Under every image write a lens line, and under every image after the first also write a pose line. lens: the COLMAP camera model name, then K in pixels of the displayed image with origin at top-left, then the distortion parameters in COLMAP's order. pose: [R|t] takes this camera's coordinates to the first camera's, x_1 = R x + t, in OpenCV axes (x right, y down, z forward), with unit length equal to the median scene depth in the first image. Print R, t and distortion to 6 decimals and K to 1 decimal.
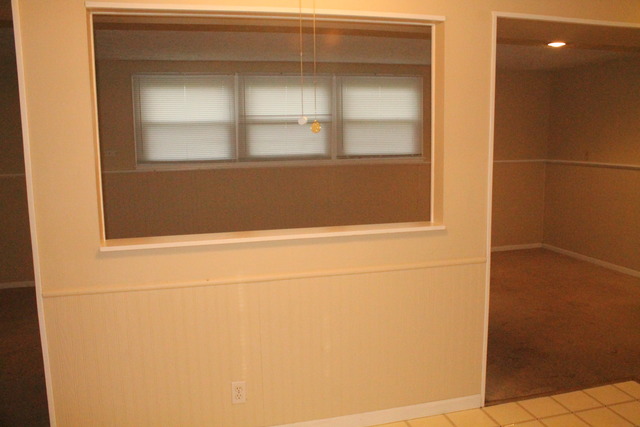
lens RADIAL K [[532.8, 0, 318.8], [0, 532.8, 214.7], [0, 0, 1]] dist [-0.151064, 0.100824]
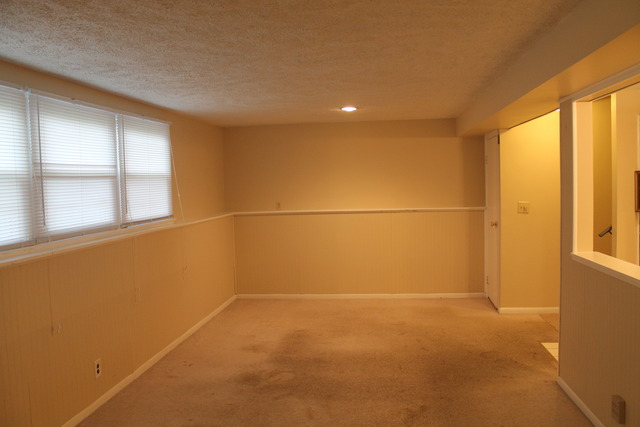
lens RADIAL K [[532.8, 0, 326.7], [0, 532.8, 212.1], [0, 0, 1]] dist [-0.151064, 0.100824]
pose [[0.352065, -0.051553, 0.934555, -0.531839], [0.162827, 0.986630, -0.006914, -0.078184], [-0.921704, 0.154605, 0.355752, 0.506071]]
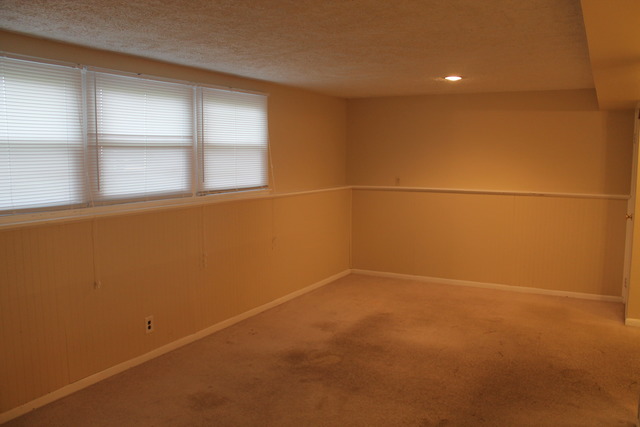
lens RADIAL K [[532.8, 0, 327.0], [0, 532.8, 211.3], [0, 0, 1]] dist [-0.151064, 0.100824]
pose [[0.675223, -0.063444, 0.734880, -0.398598], [0.099716, 0.995000, -0.005720, -0.062362], [-0.730842, 0.077142, 0.678173, 0.372468]]
